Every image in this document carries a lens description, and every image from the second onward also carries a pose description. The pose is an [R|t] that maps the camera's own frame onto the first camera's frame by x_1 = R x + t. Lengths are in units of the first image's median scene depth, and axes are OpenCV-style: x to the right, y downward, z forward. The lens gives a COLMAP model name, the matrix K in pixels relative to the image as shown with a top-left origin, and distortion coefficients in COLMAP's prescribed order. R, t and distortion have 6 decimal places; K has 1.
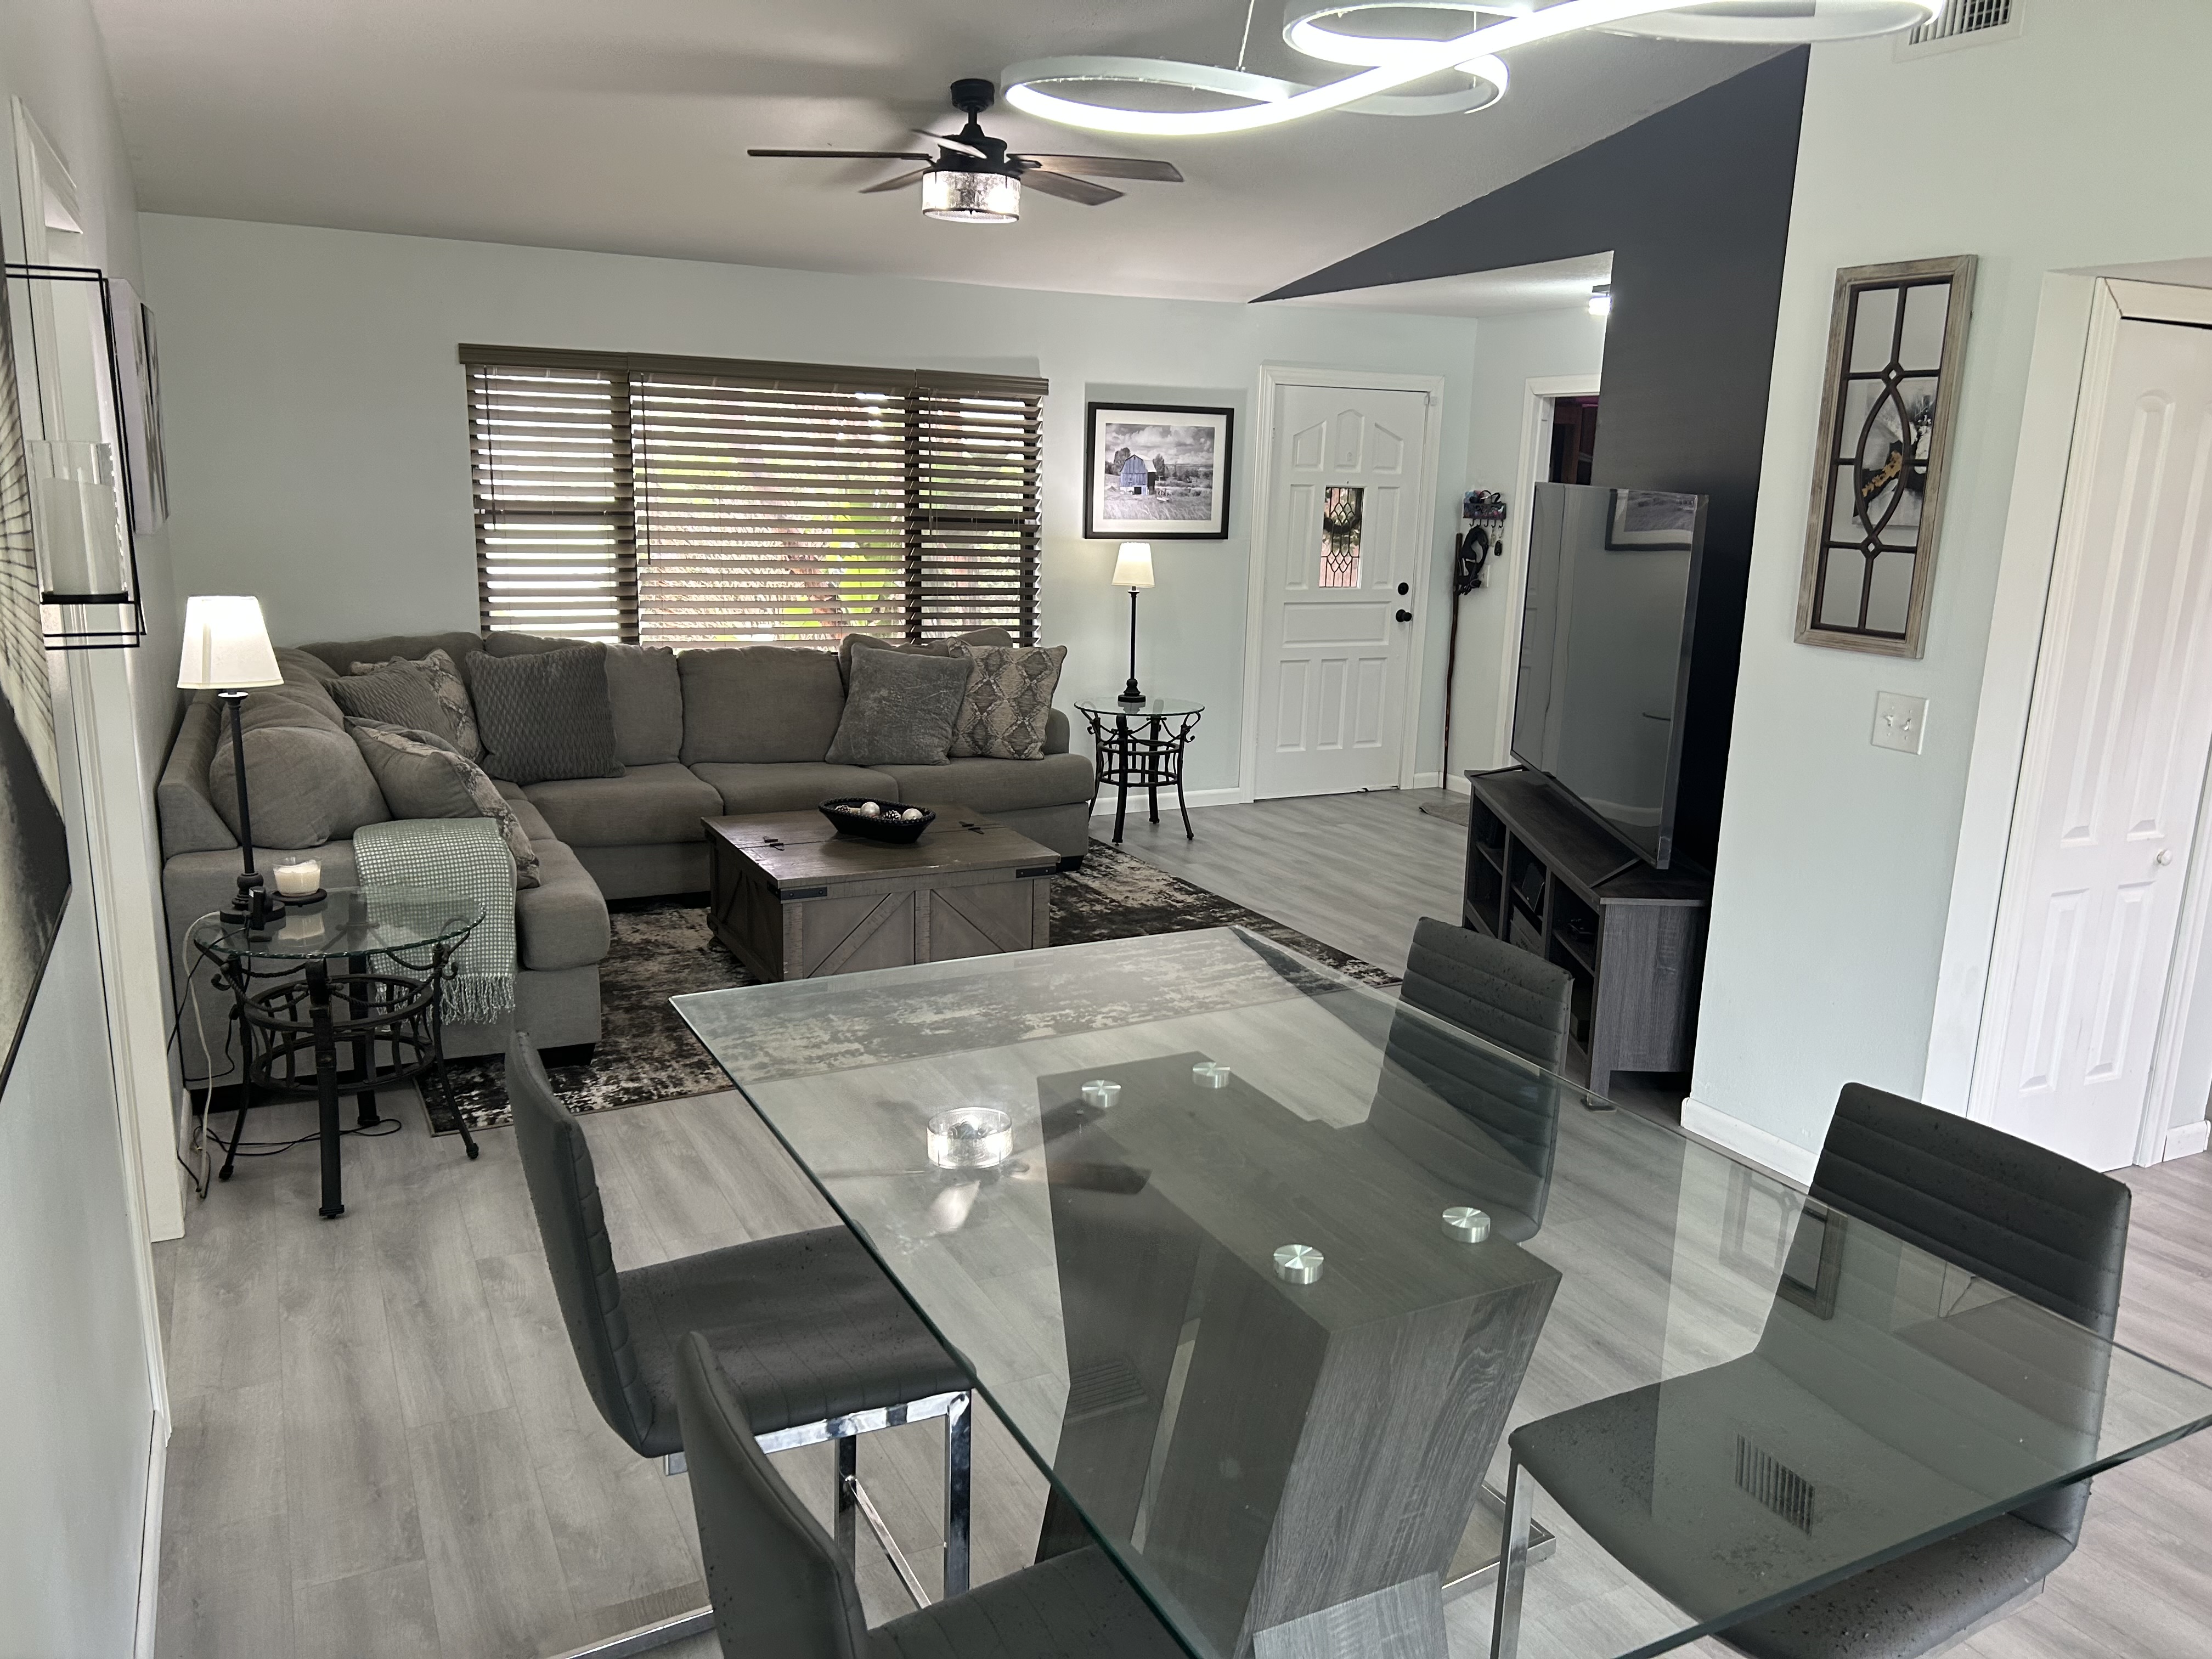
lens RADIAL K [[1659.3, 0, 1128.7], [0, 1659.3, 849.2], [0, 0, 1]] dist [0.059491, -0.069071]
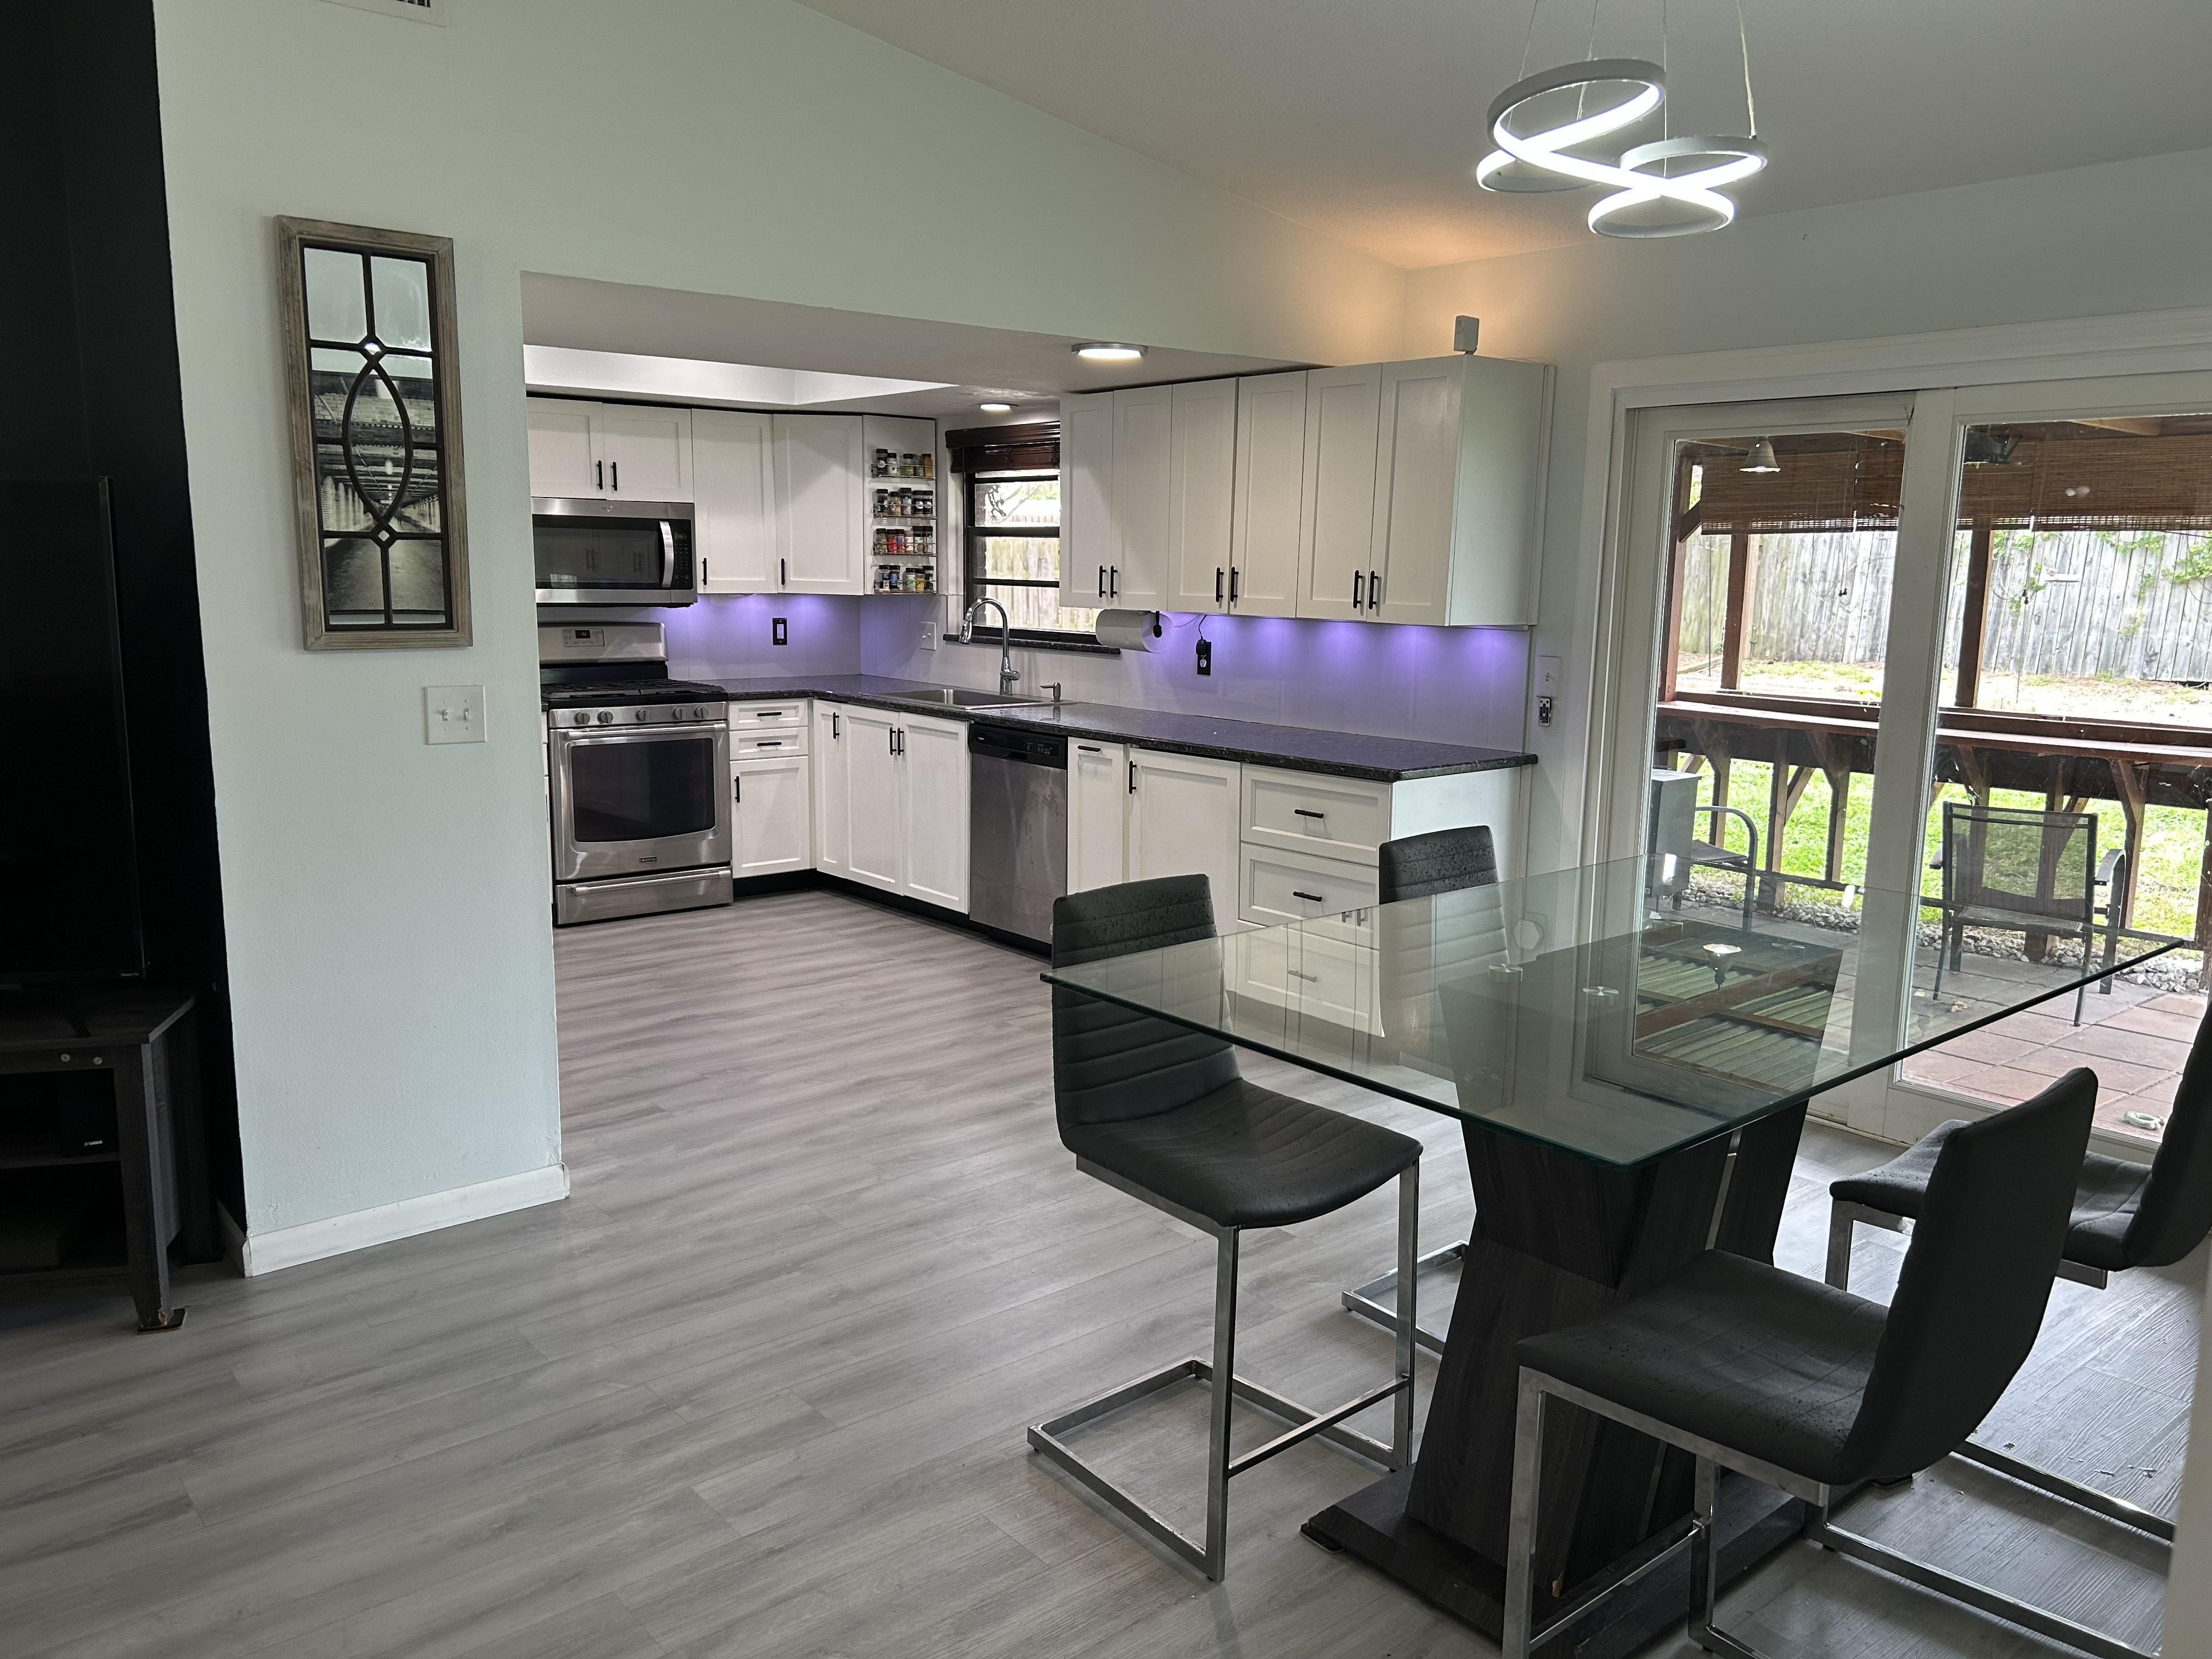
lens RADIAL K [[1659.3, 0, 1131.2], [0, 1659.3, 822.9], [0, 0, 1]] dist [0.059491, -0.069071]
pose [[-0.227778, -0.188031, 0.955386, -0.422638], [0.200096, 0.951198, 0.234912, -0.124121], [-0.952932, 0.244677, -0.179038, 0.613924]]
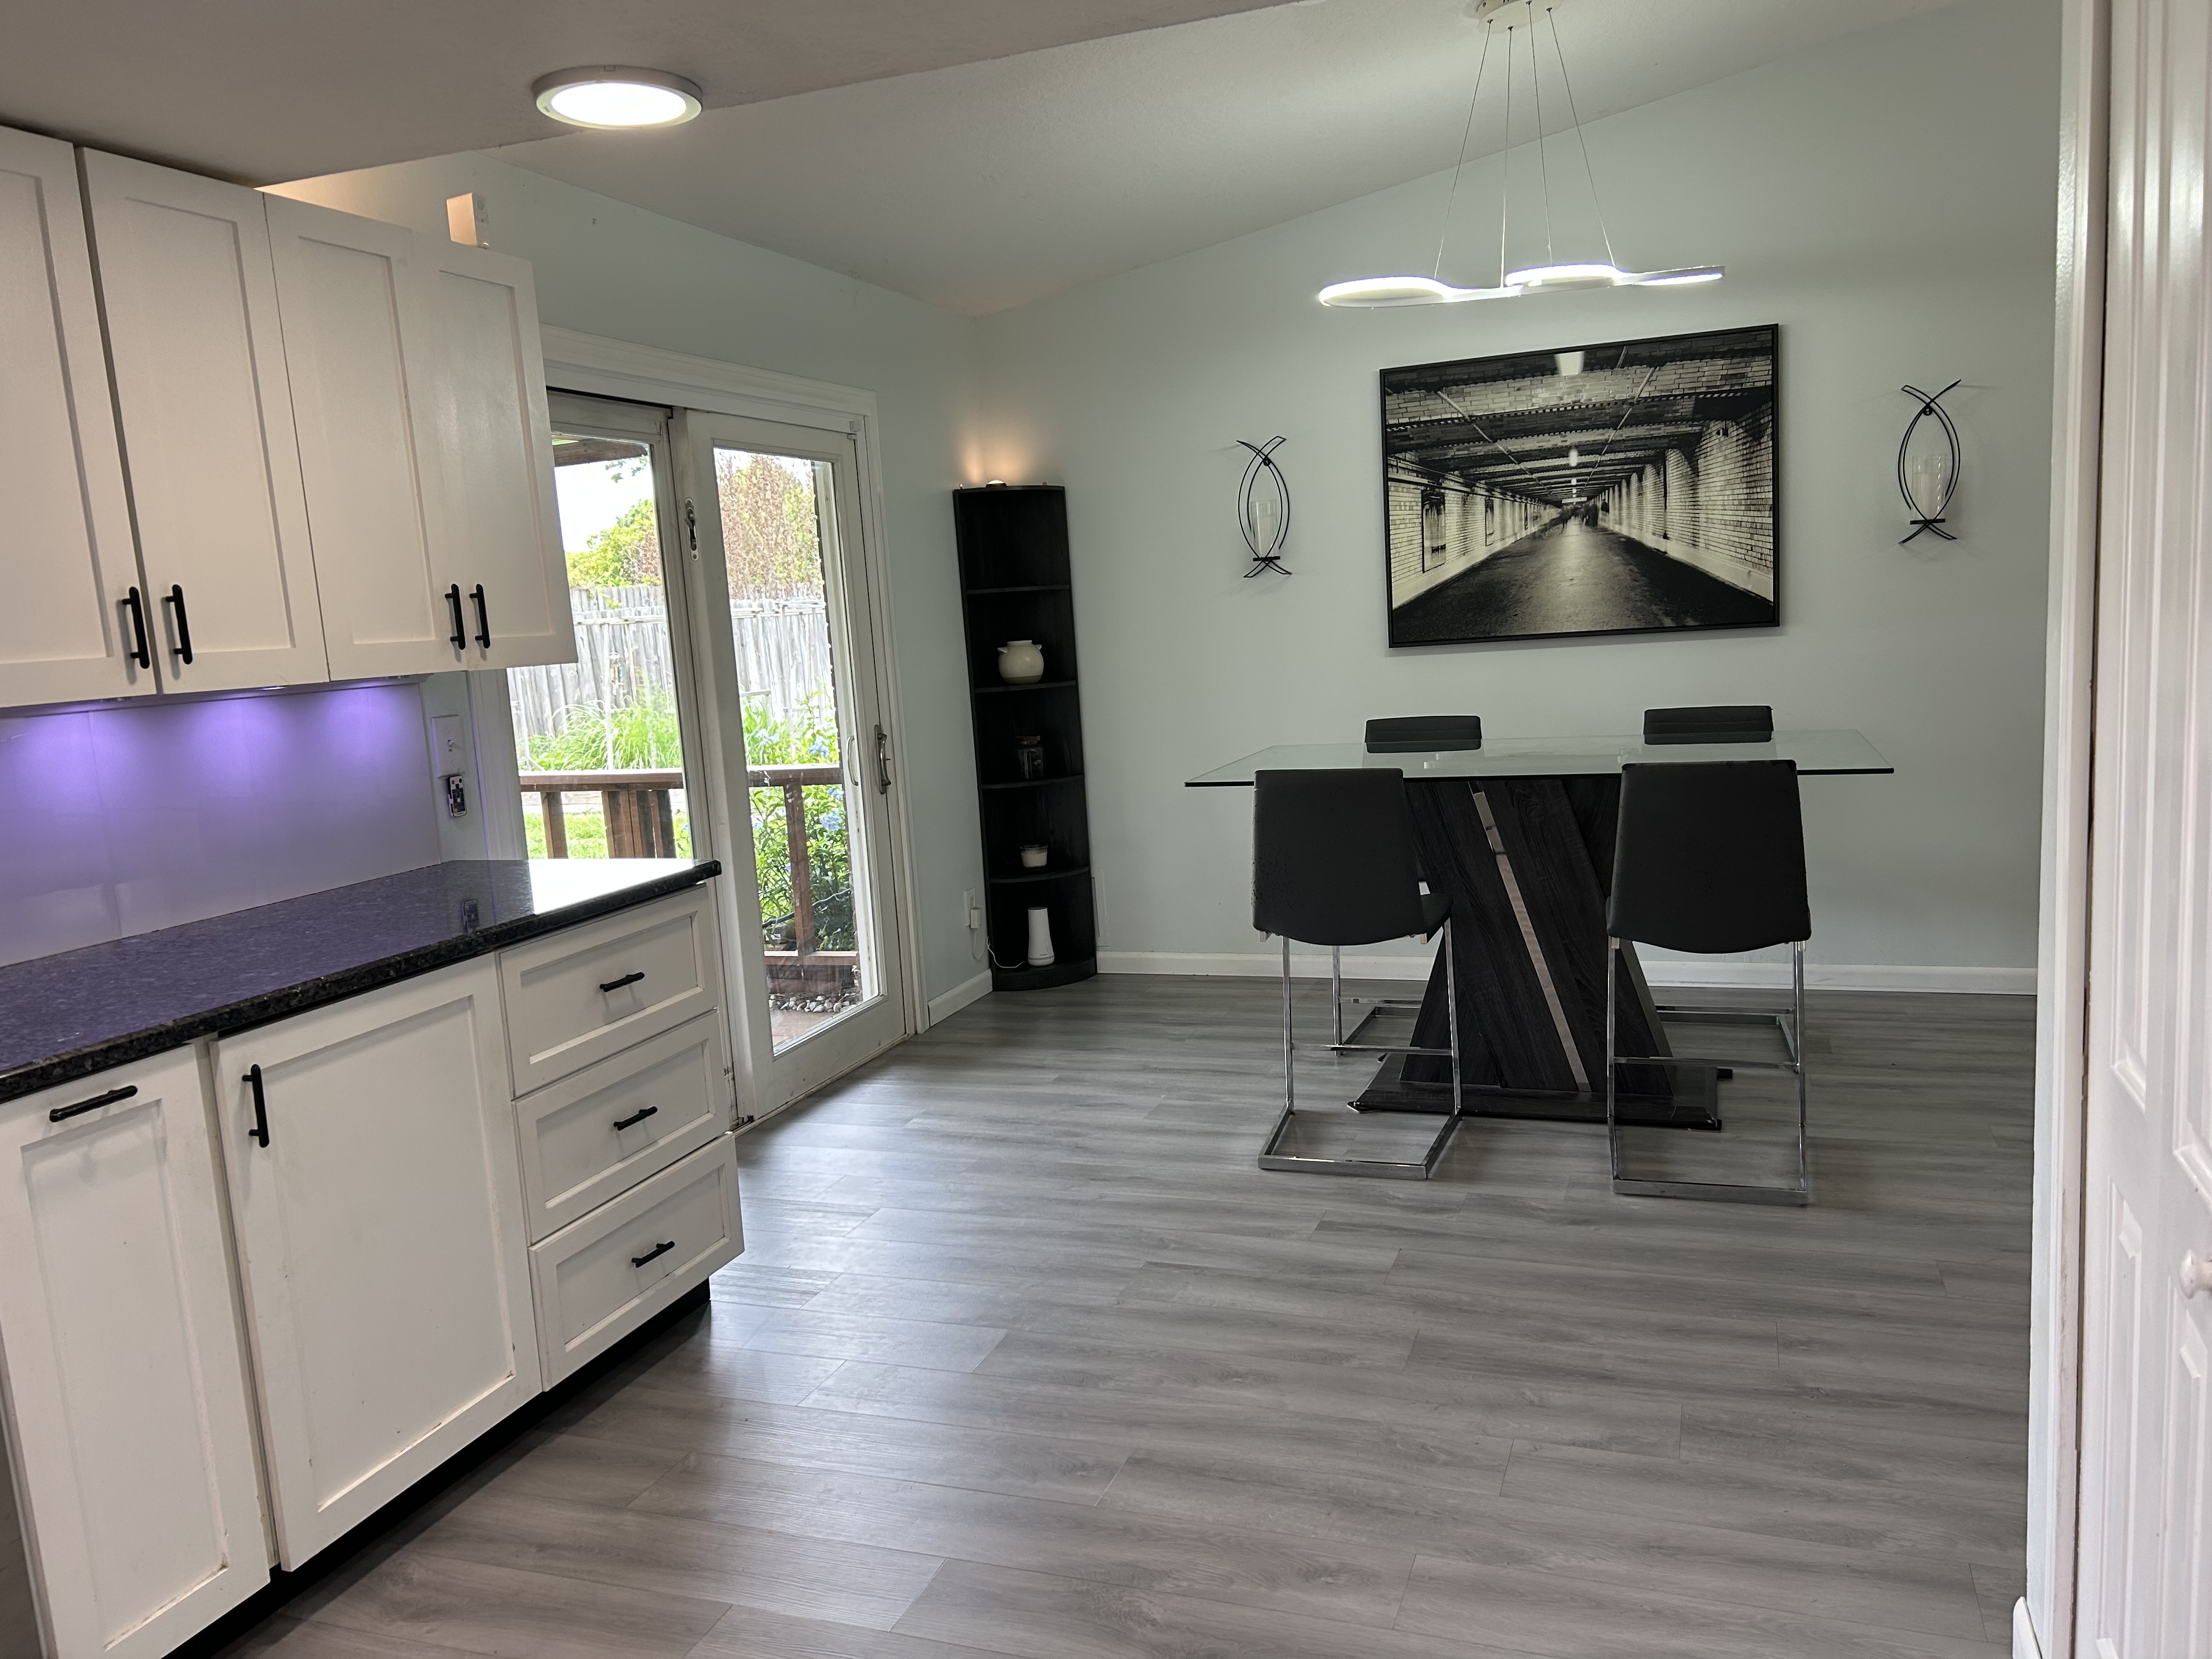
lens RADIAL K [[1659.3, 0, 1113.9], [0, 1659.3, 848.3], [0, 0, 1]] dist [0.059491, -0.069071]
pose [[-0.736763, 0.114879, -0.666320, 0.779730], [-0.115678, 0.949516, 0.291612, -0.114834], [0.666182, 0.291927, -0.686280, 0.848455]]
